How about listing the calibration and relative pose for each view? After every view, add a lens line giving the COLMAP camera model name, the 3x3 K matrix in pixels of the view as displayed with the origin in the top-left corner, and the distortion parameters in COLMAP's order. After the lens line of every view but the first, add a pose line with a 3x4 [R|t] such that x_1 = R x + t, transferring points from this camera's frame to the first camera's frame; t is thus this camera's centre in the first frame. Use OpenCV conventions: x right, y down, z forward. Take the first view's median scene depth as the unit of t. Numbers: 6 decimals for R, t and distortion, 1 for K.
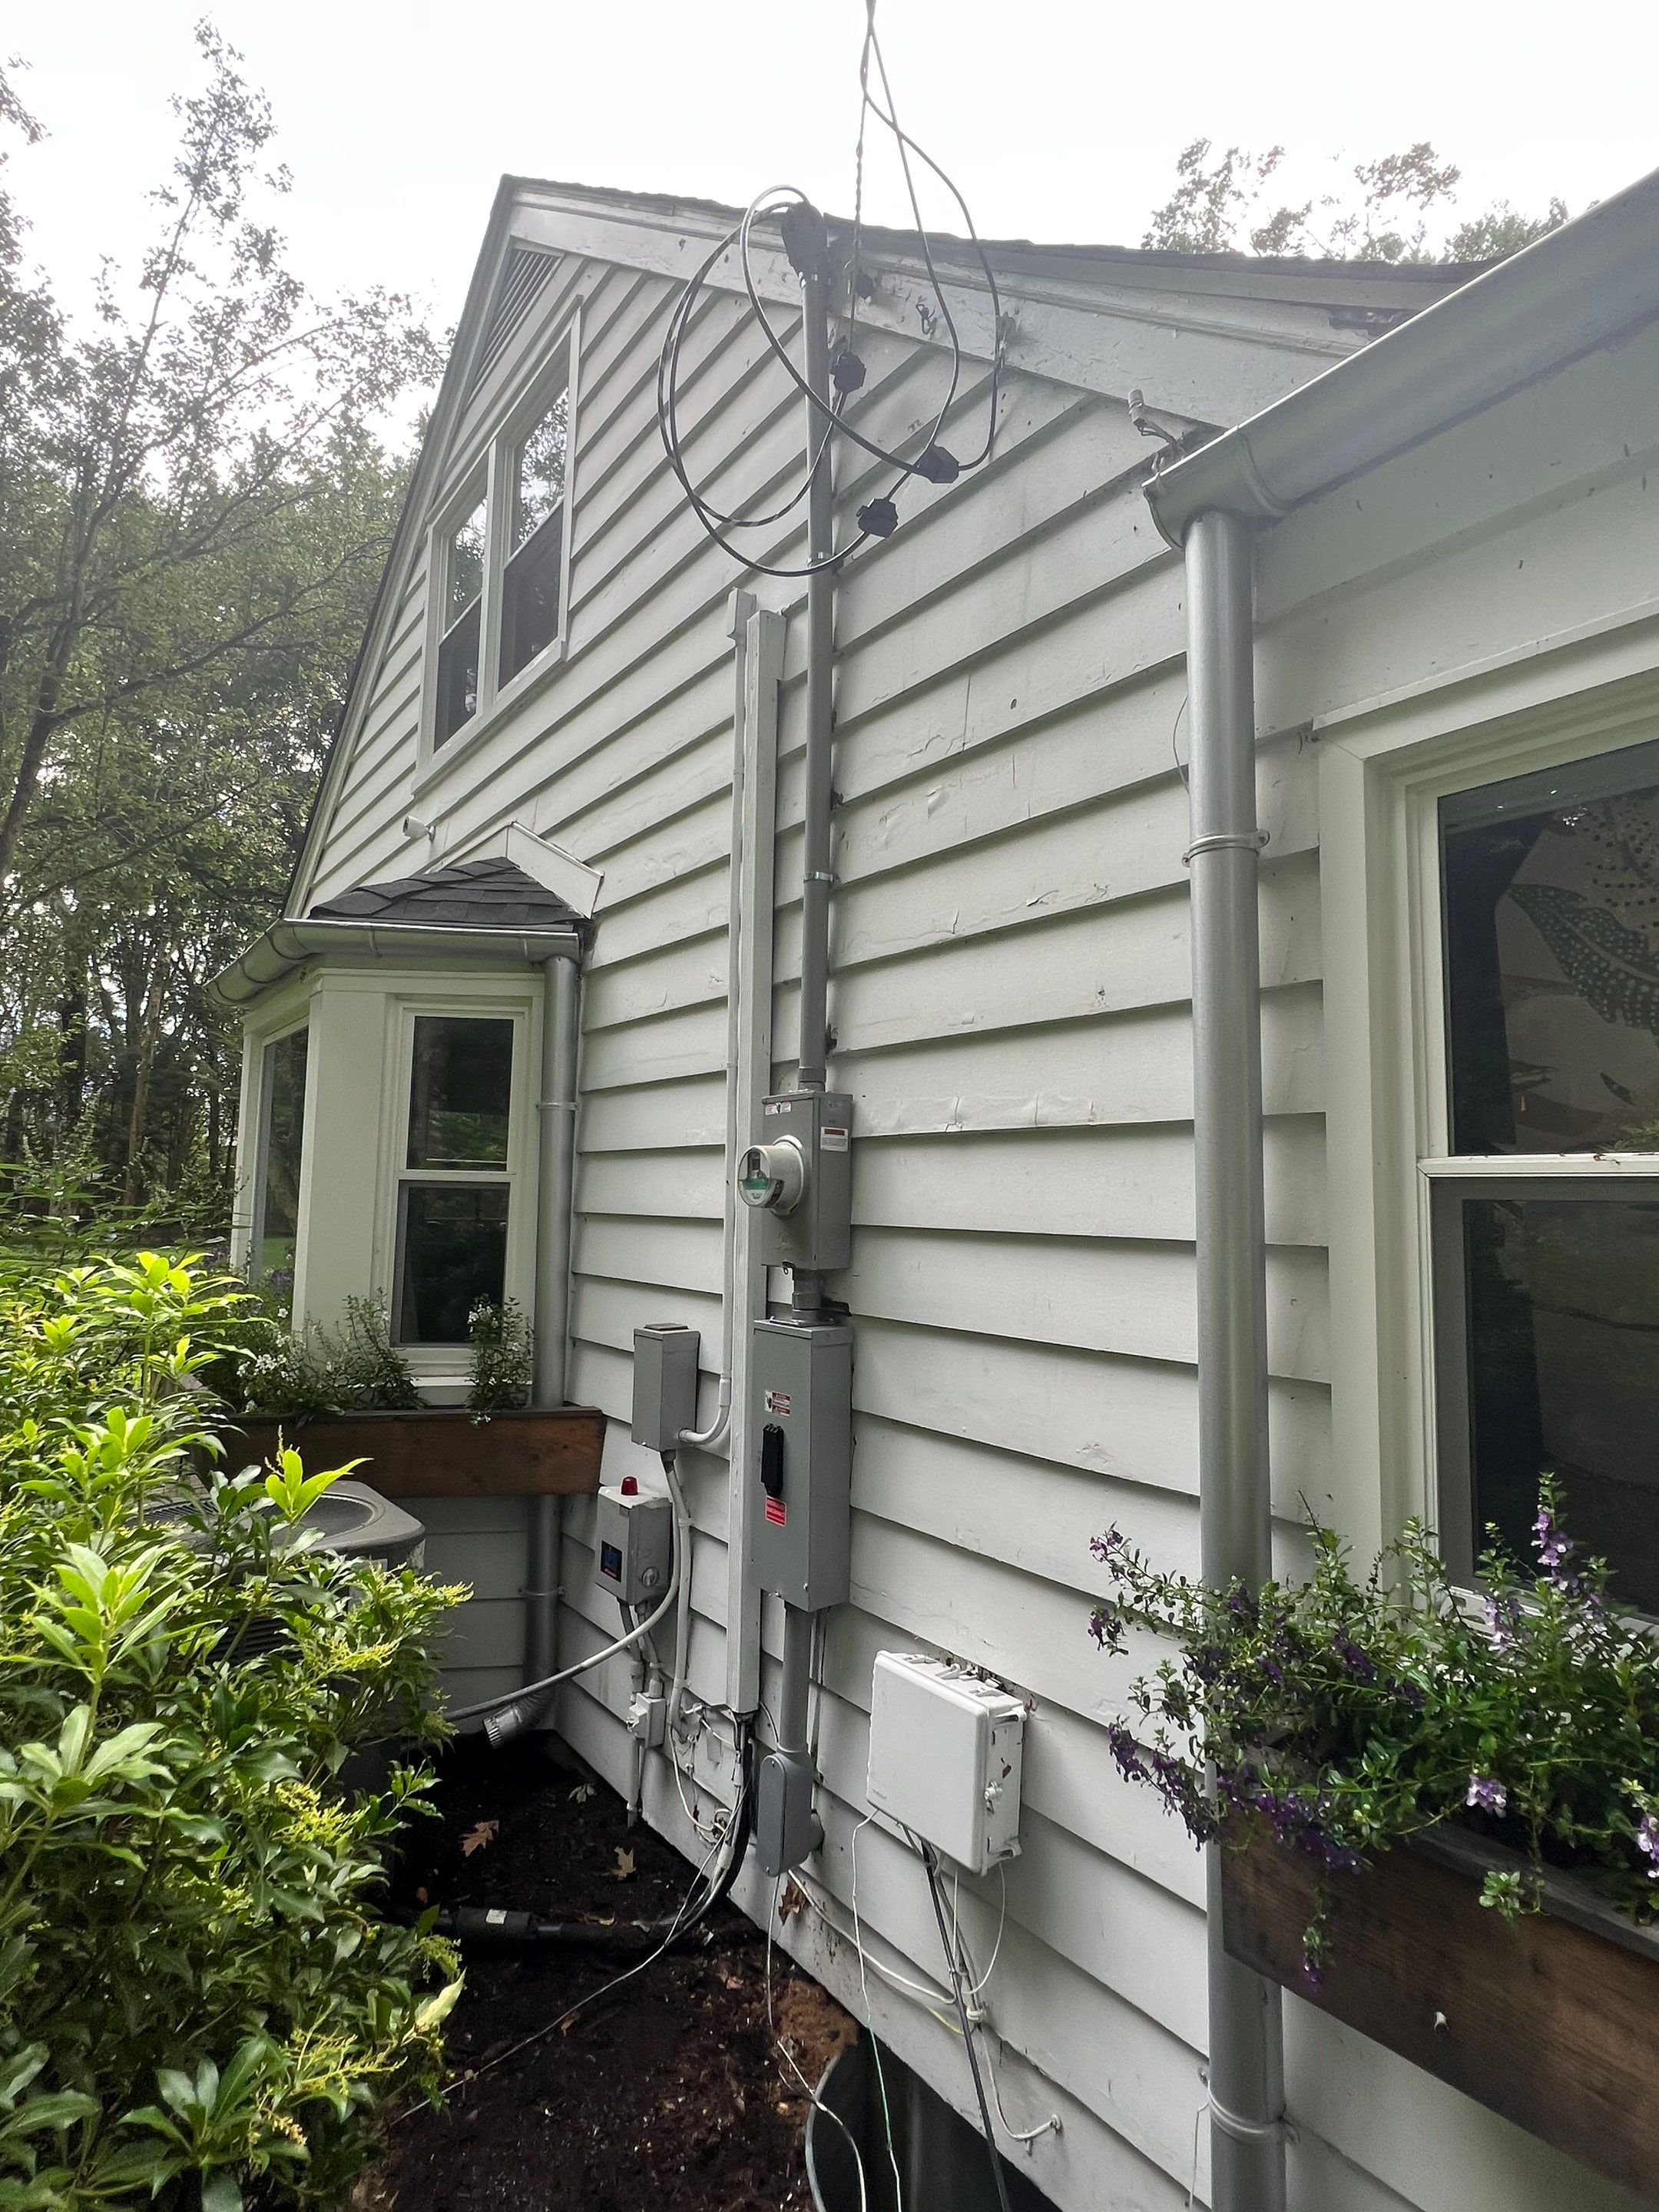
lens RADIAL K [[1114.0, 0, 829.5], [0, 1114.0, 1106.0], [0, 0, 1]] dist [-0.000750, 0.000496]
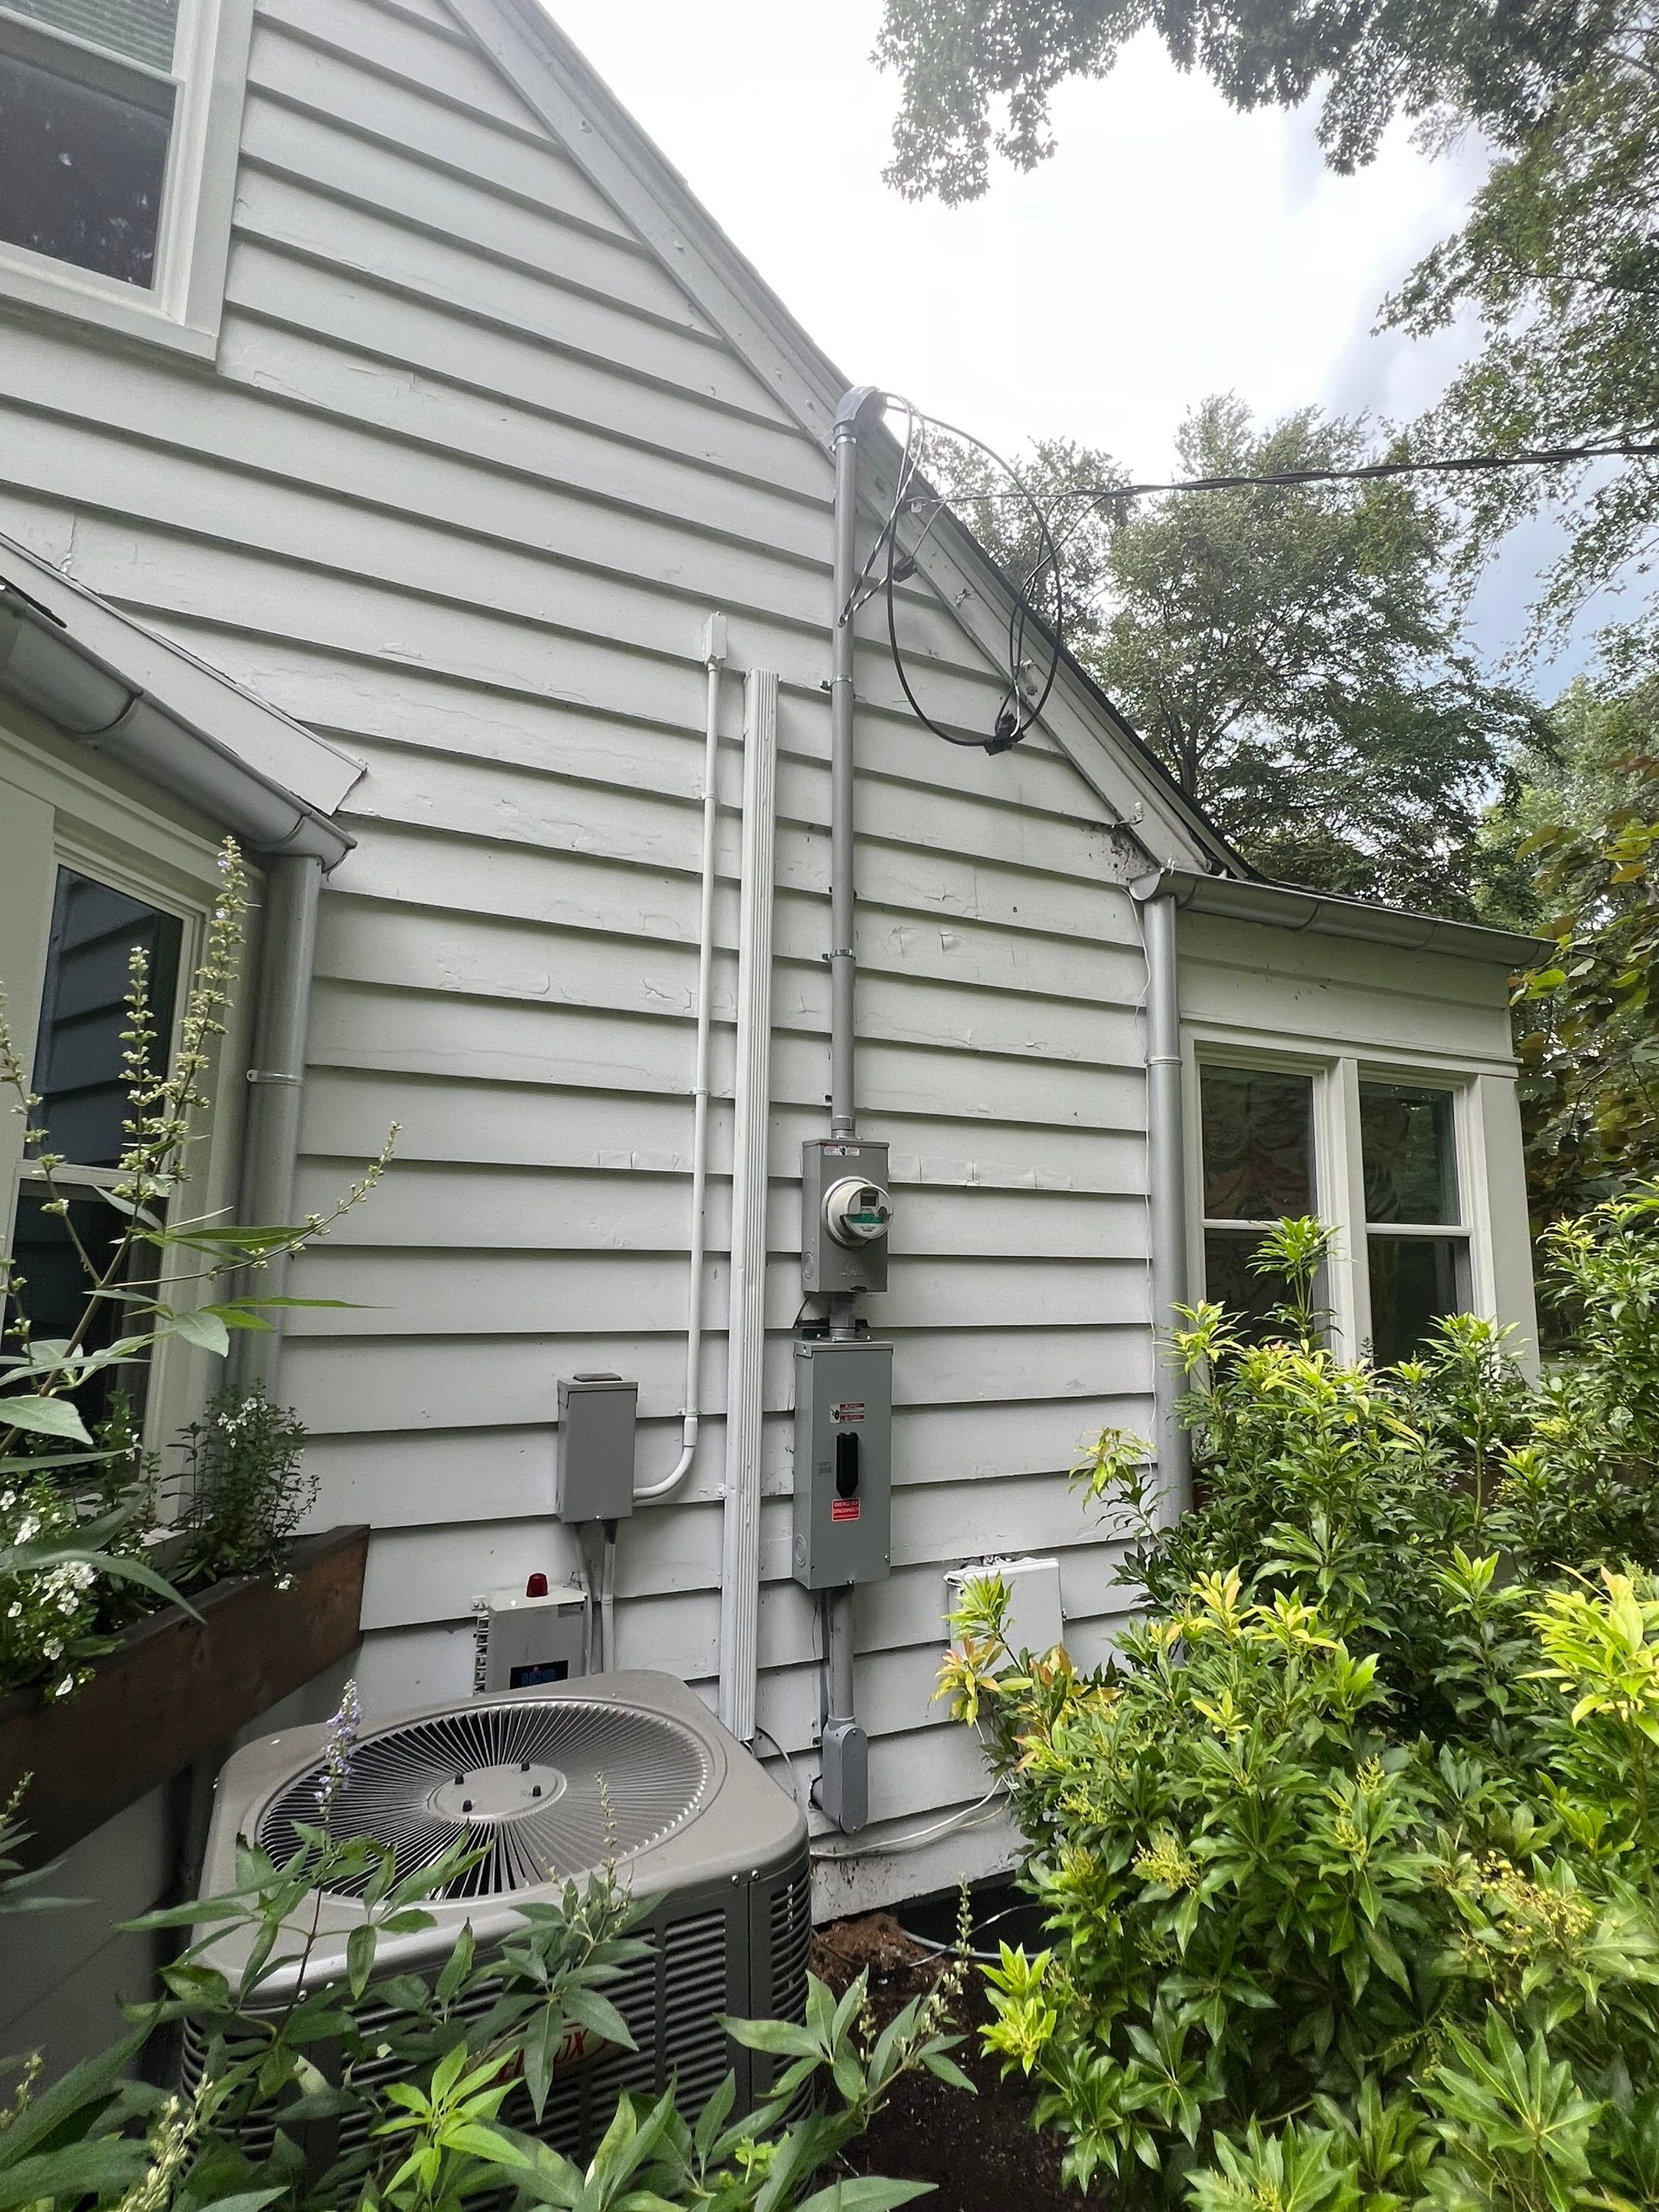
lens RADIAL K [[1114.0, 0, 829.5], [0, 1114.0, 1106.0], [0, 0, 1]] dist [-0.000750, 0.000496]
pose [[0.198875, 0.116647, 0.973058, -0.992663], [-0.092730, 0.990676, -0.099807, 0.060964], [-0.975628, -0.070383, 0.207837, 0.673535]]
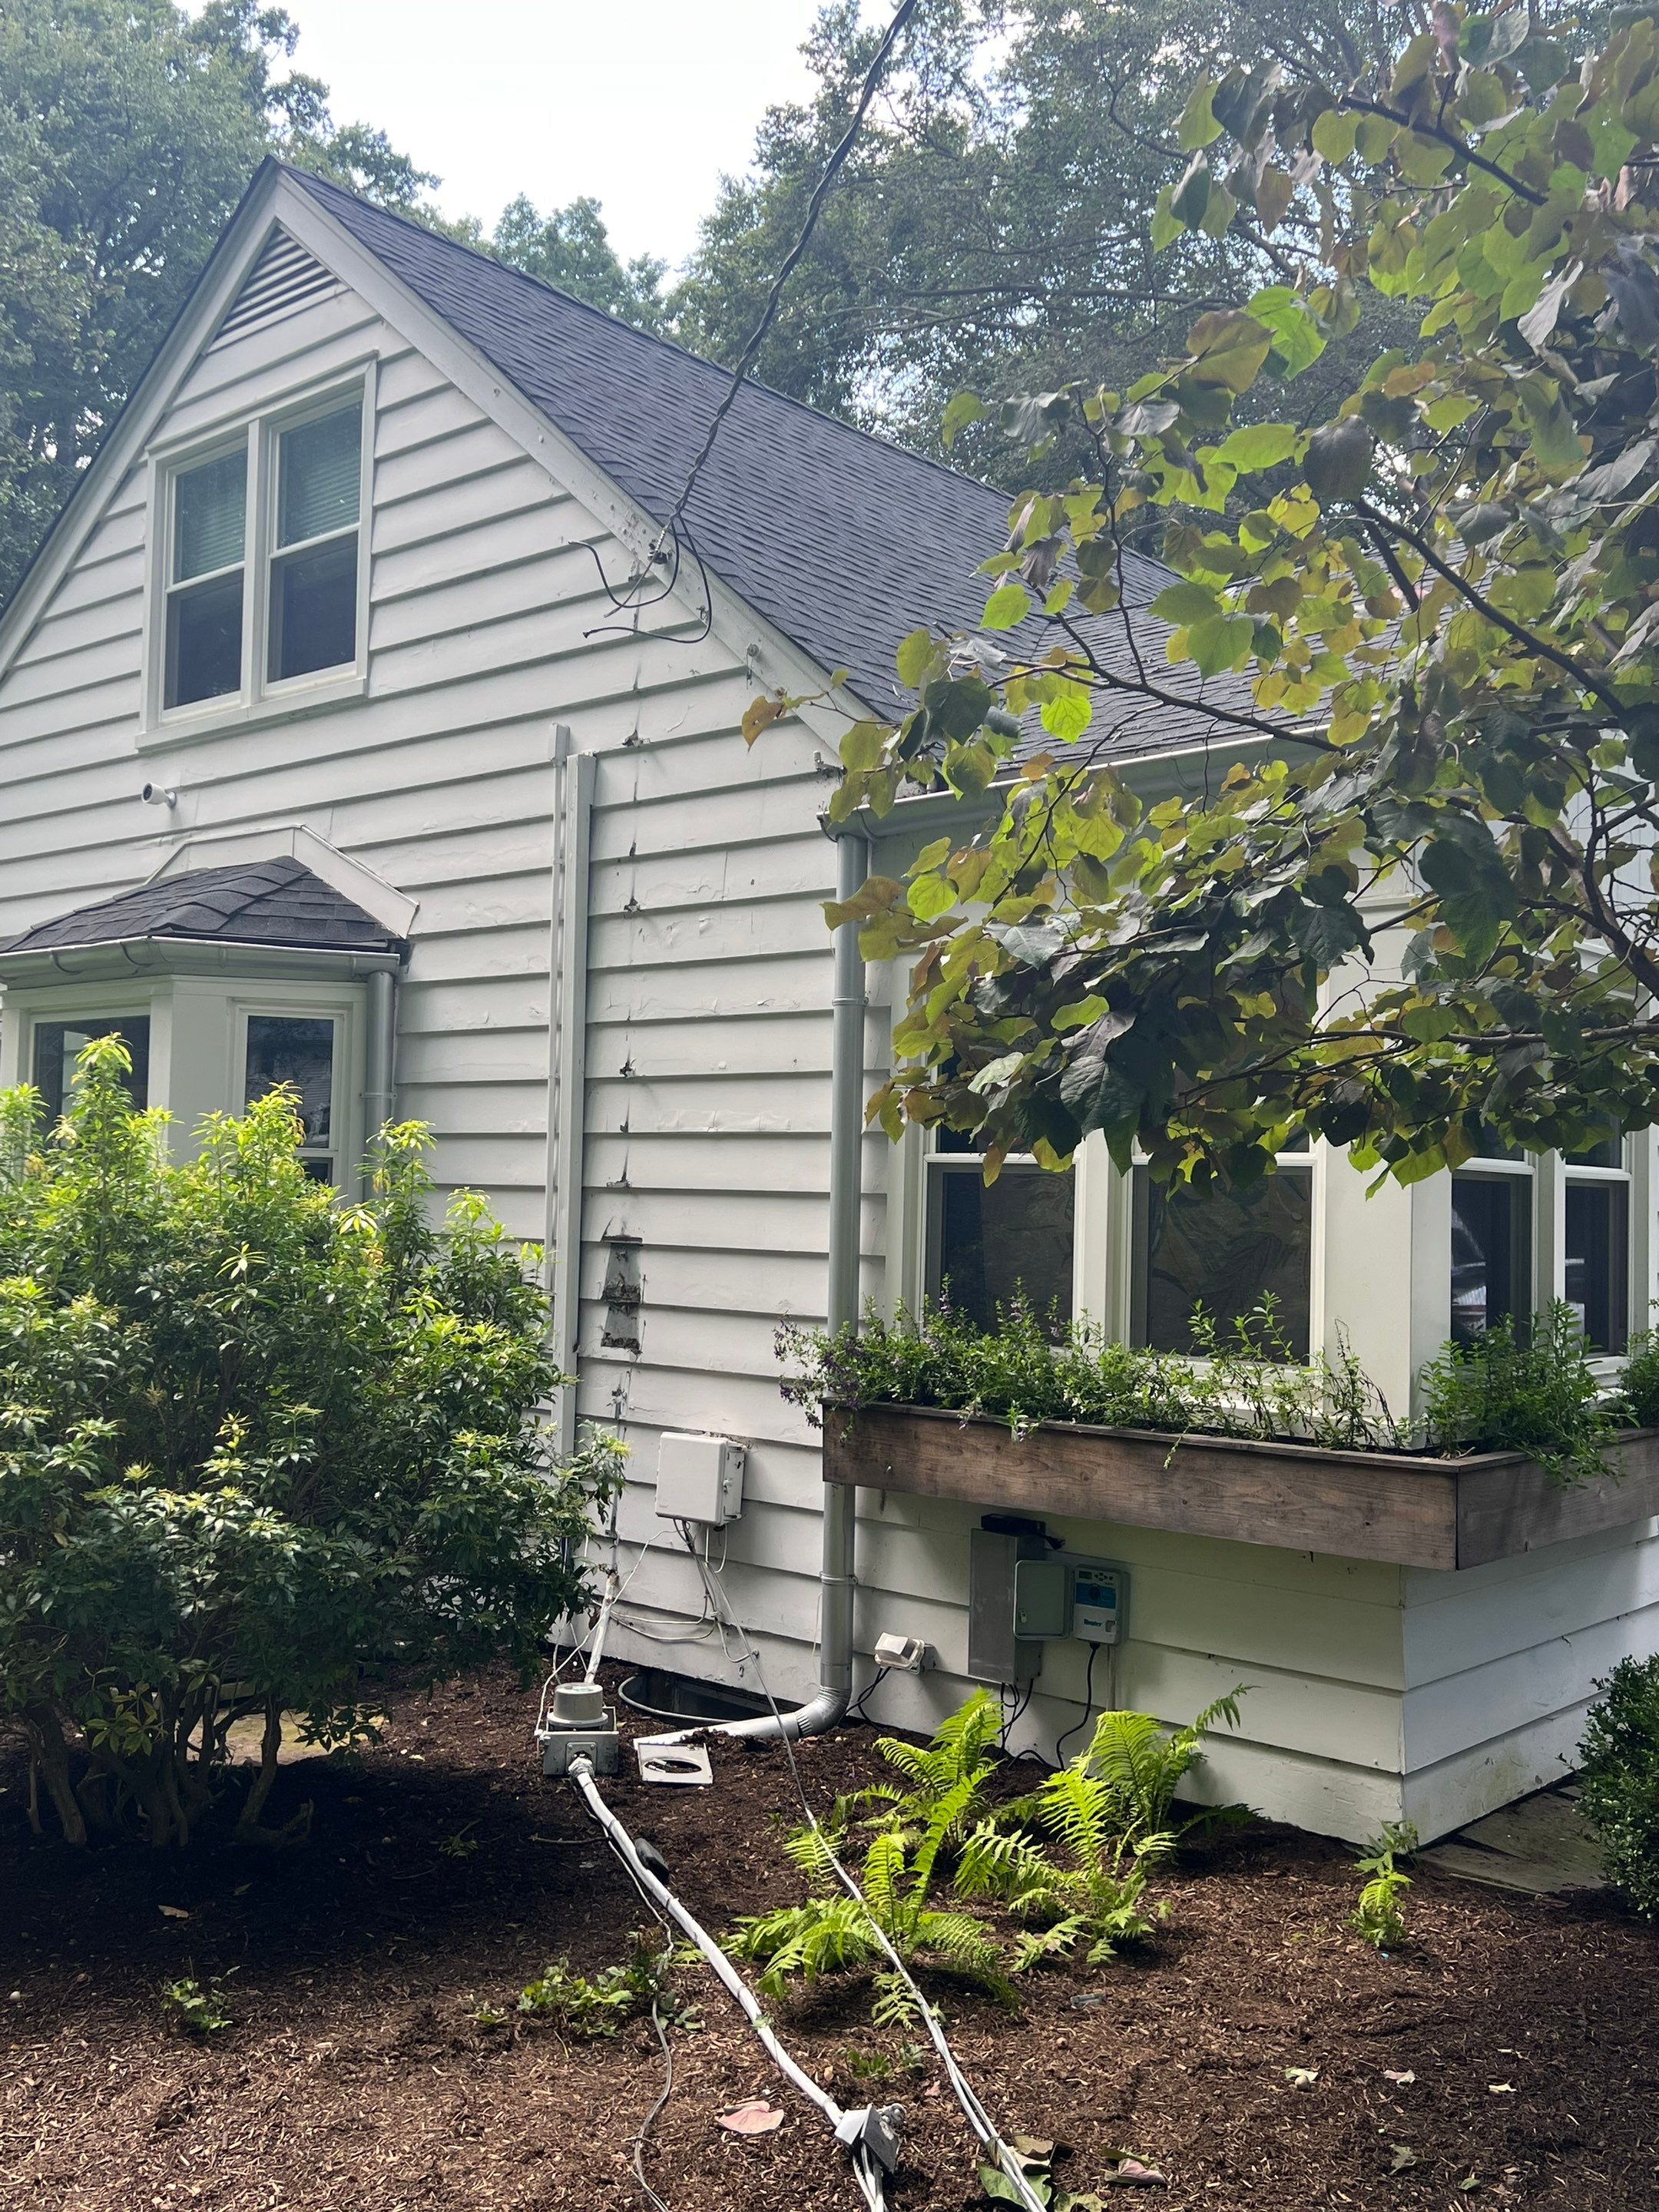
lens RADIAL K [[2076.0, 0, 824.5], [0, 2076.0, 1116.3], [0, 0, 1]] dist [0.054786, -0.075926]
pose [[0.982328, 0.014110, 0.186637, -0.233527], [-0.022735, 0.998766, 0.044149, -0.108371], [-0.185783, -0.047612, 0.981436, -1.604070]]
